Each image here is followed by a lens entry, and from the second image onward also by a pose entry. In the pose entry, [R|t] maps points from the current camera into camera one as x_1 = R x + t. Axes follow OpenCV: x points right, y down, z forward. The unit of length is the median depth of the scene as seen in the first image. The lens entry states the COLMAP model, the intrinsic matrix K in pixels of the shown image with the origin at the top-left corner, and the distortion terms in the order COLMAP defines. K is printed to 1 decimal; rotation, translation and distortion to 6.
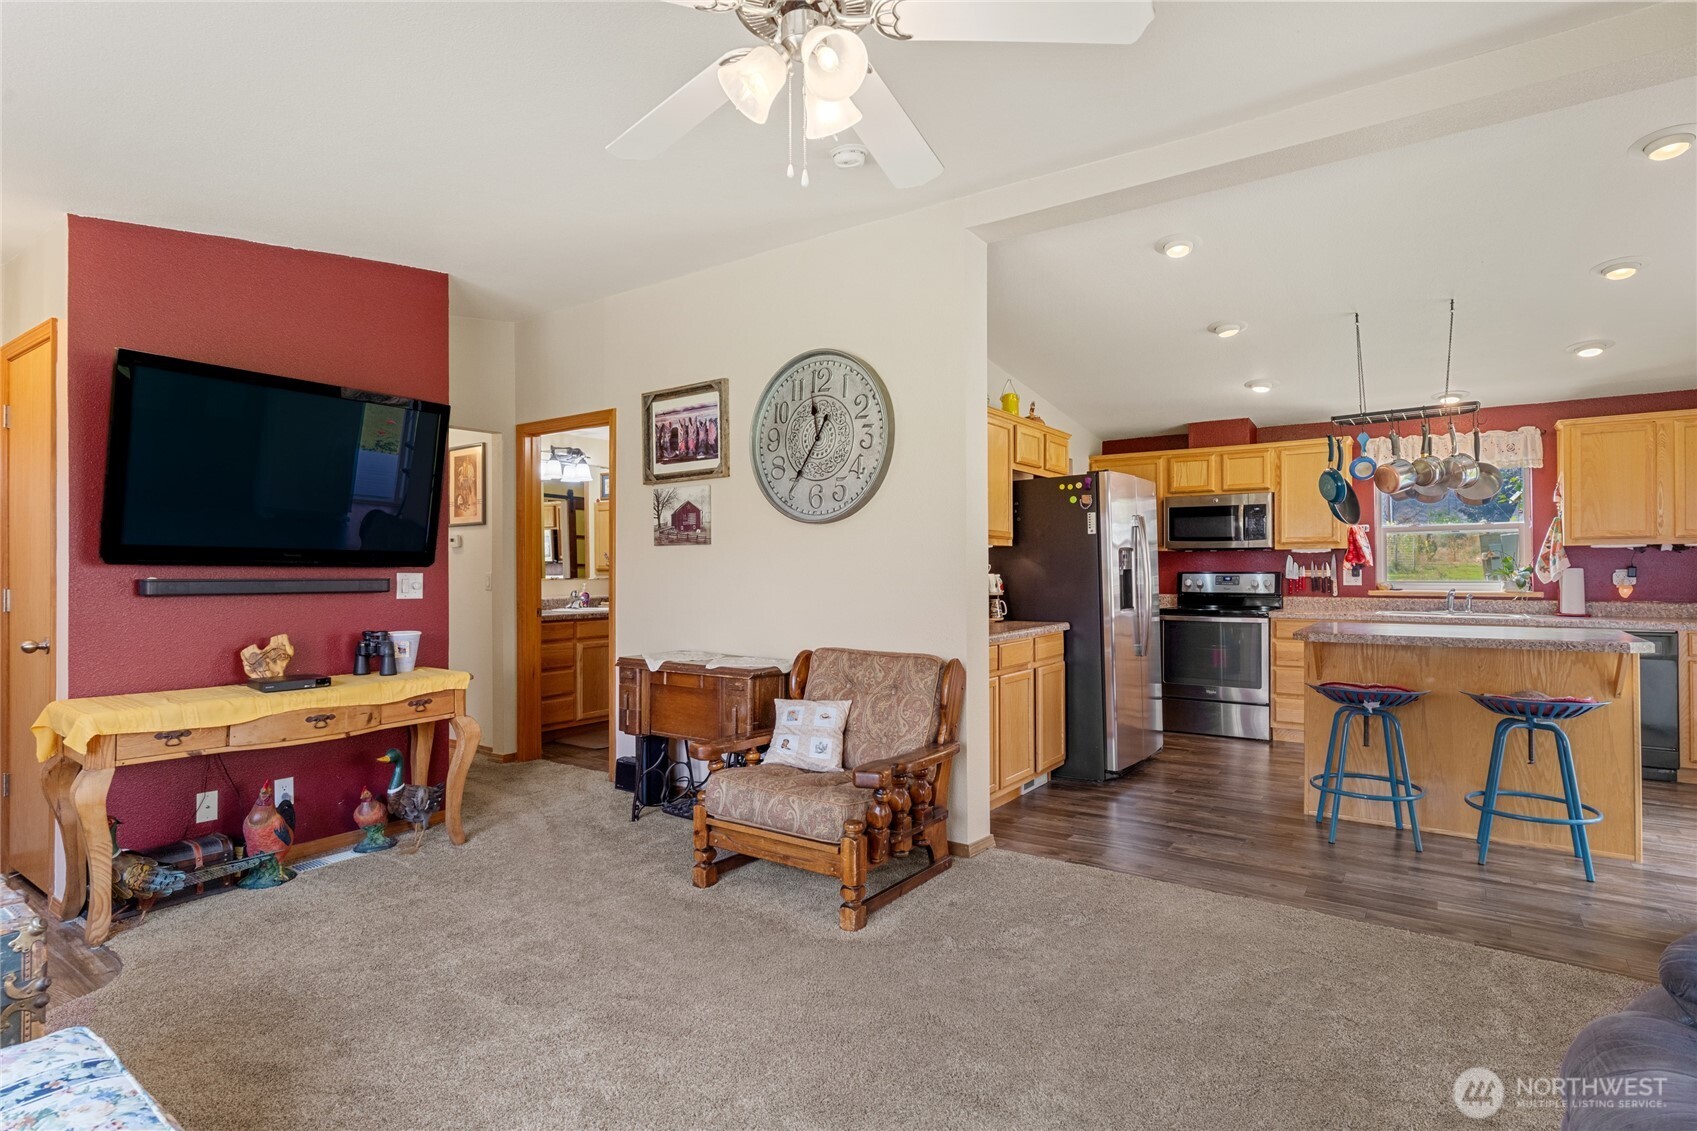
lens RADIAL K [[849.9, 0, 852.8], [0, 849.9, 560.5], [0, 0, 1]] dist [0.000226, 0.001067]
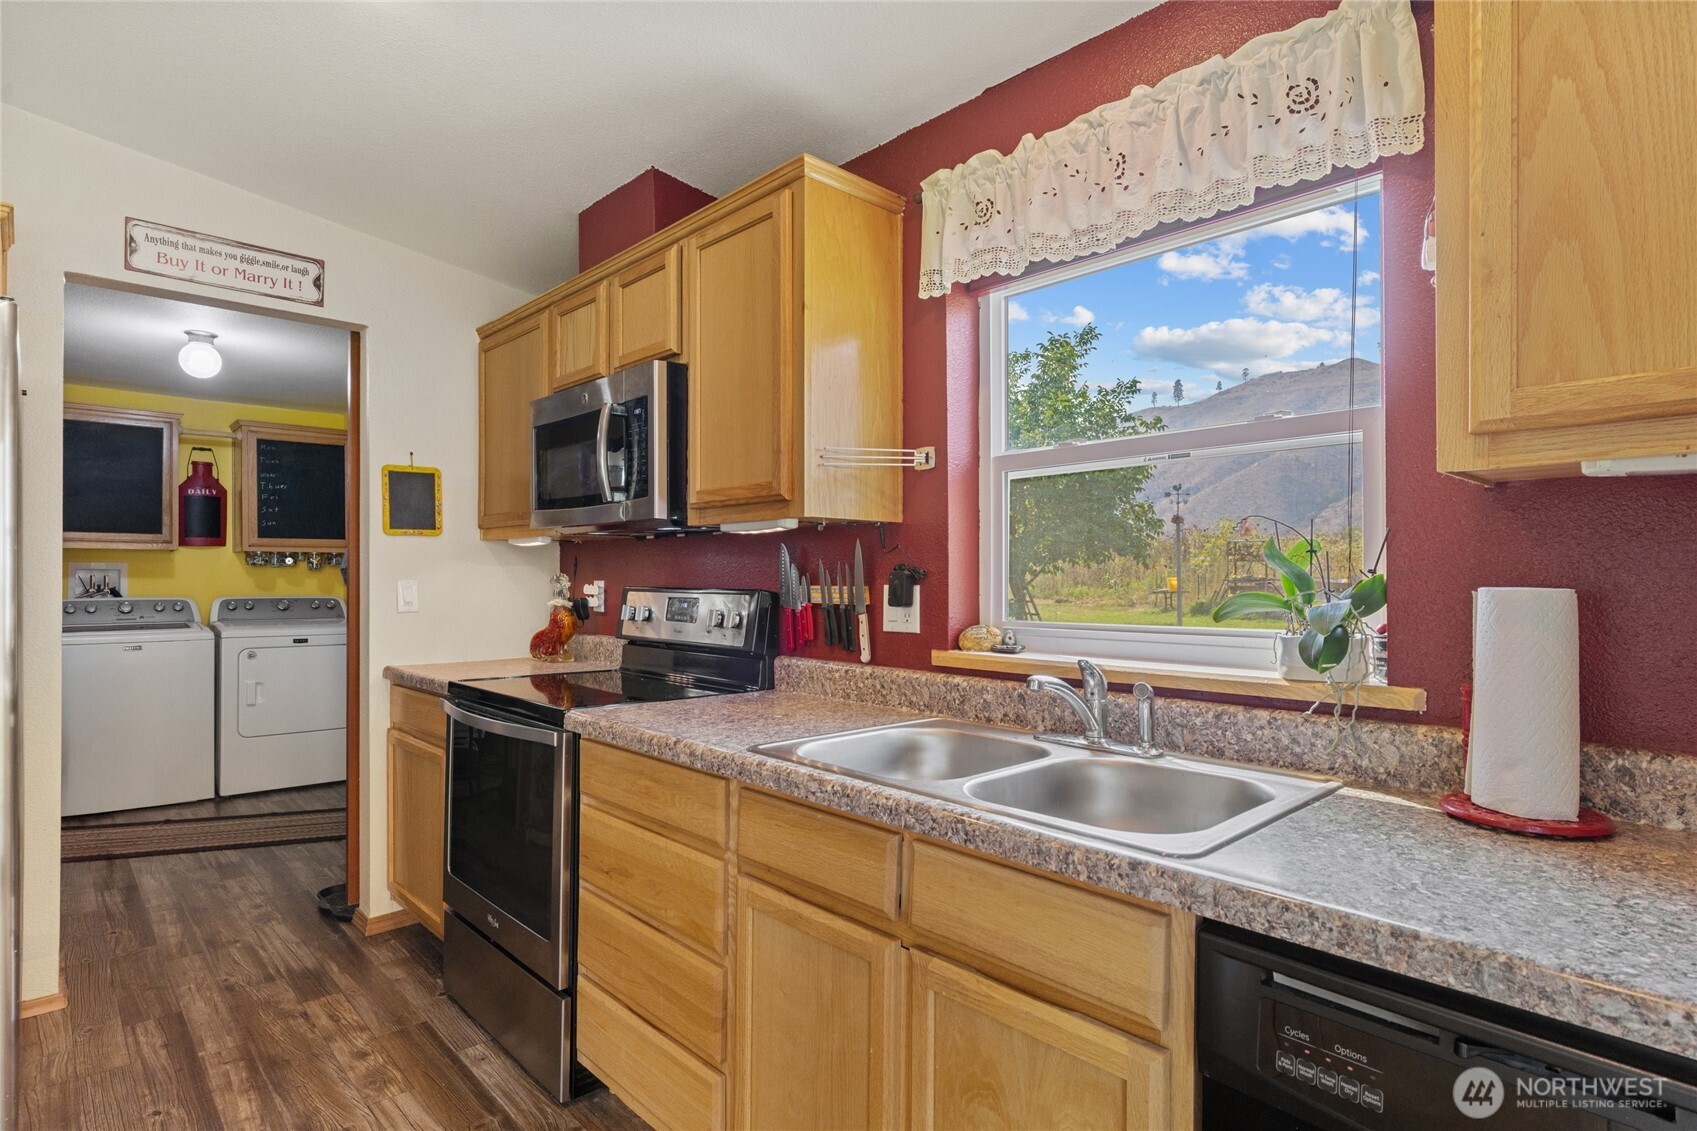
lens RADIAL K [[874.4, 0, 840.5], [0, 874.4, 575.1], [0, 0, 1]] dist [-0.000269, 0.000981]
pose [[0.977902, 0.004879, -0.209008, 0.651079], [-0.003642, 0.999974, 0.006302, 0.005041], [0.209033, -0.005401, 0.977894, 0.676090]]
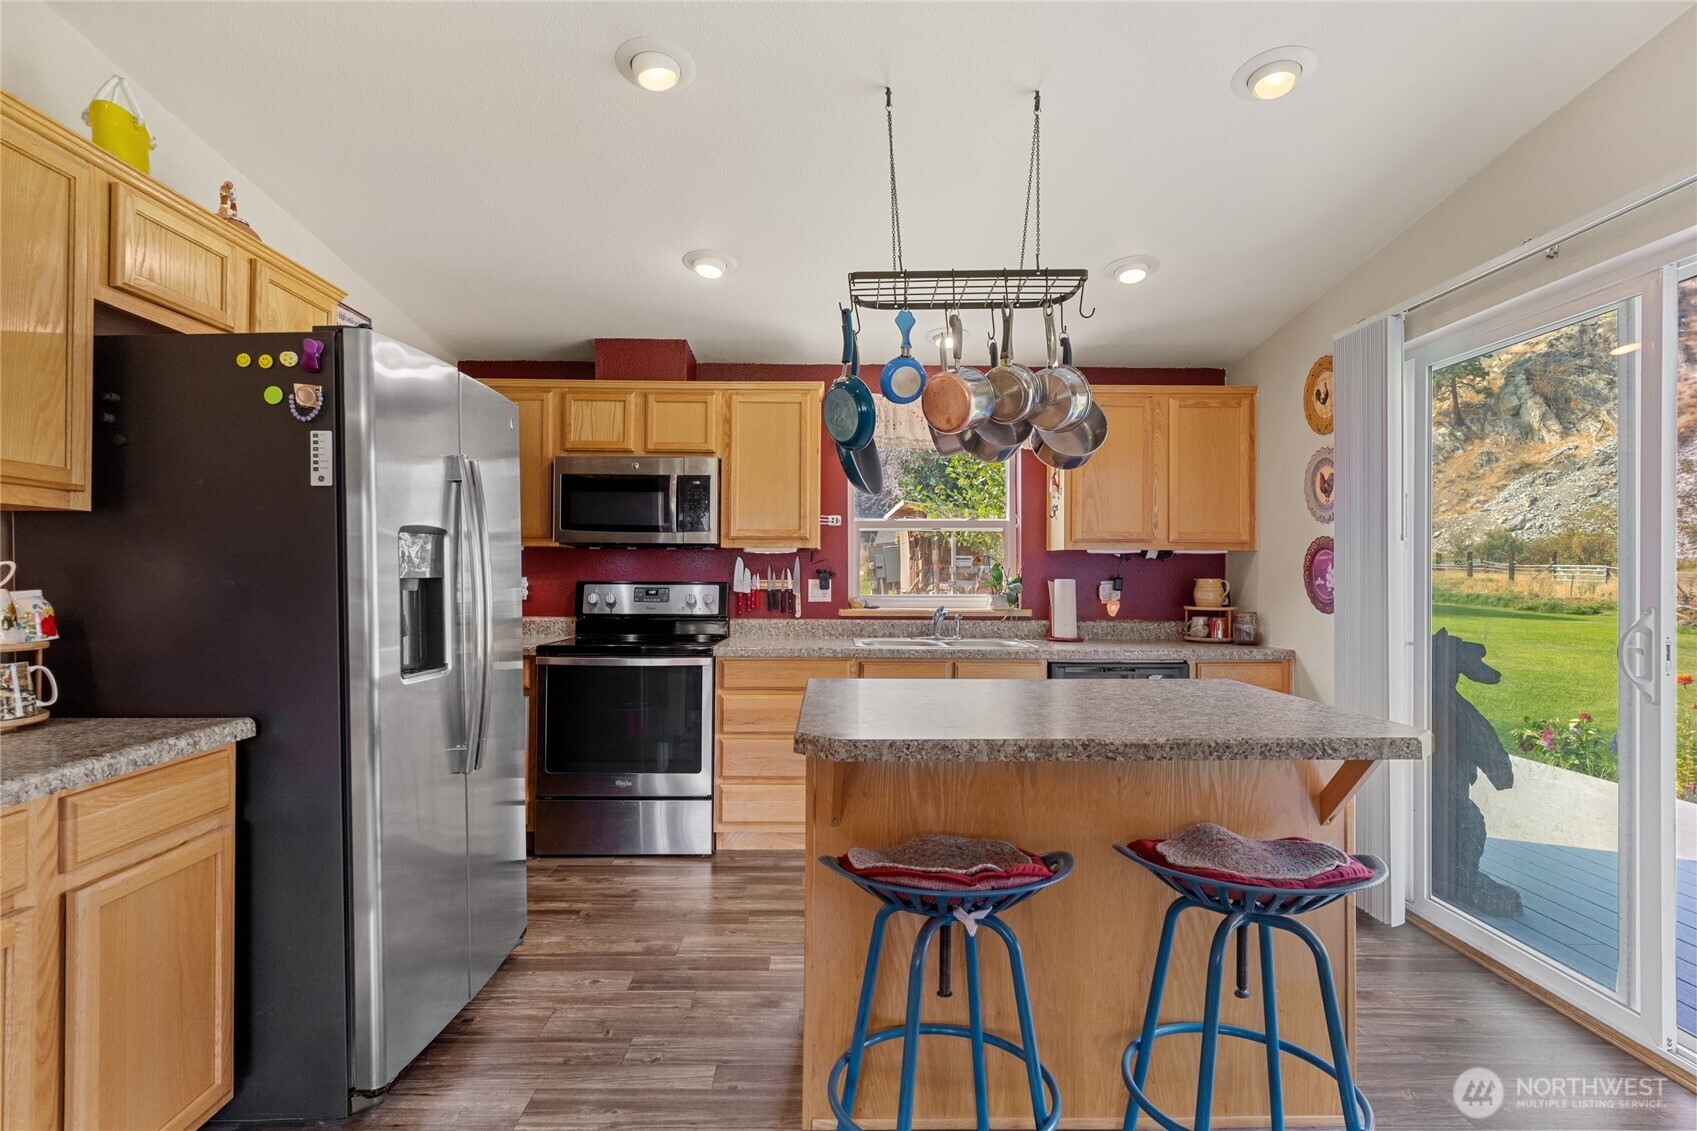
lens RADIAL K [[874.4, 0, 840.5], [0, 874.4, 575.1], [0, 0, 1]] dist [-0.000269, 0.000981]
pose [[0.812246, 0.007398, 0.583268, 0.187791], [-0.012997, 0.999901, 0.005417, 0.003298], [-0.583170, -0.011980, 0.812261, 0.417875]]
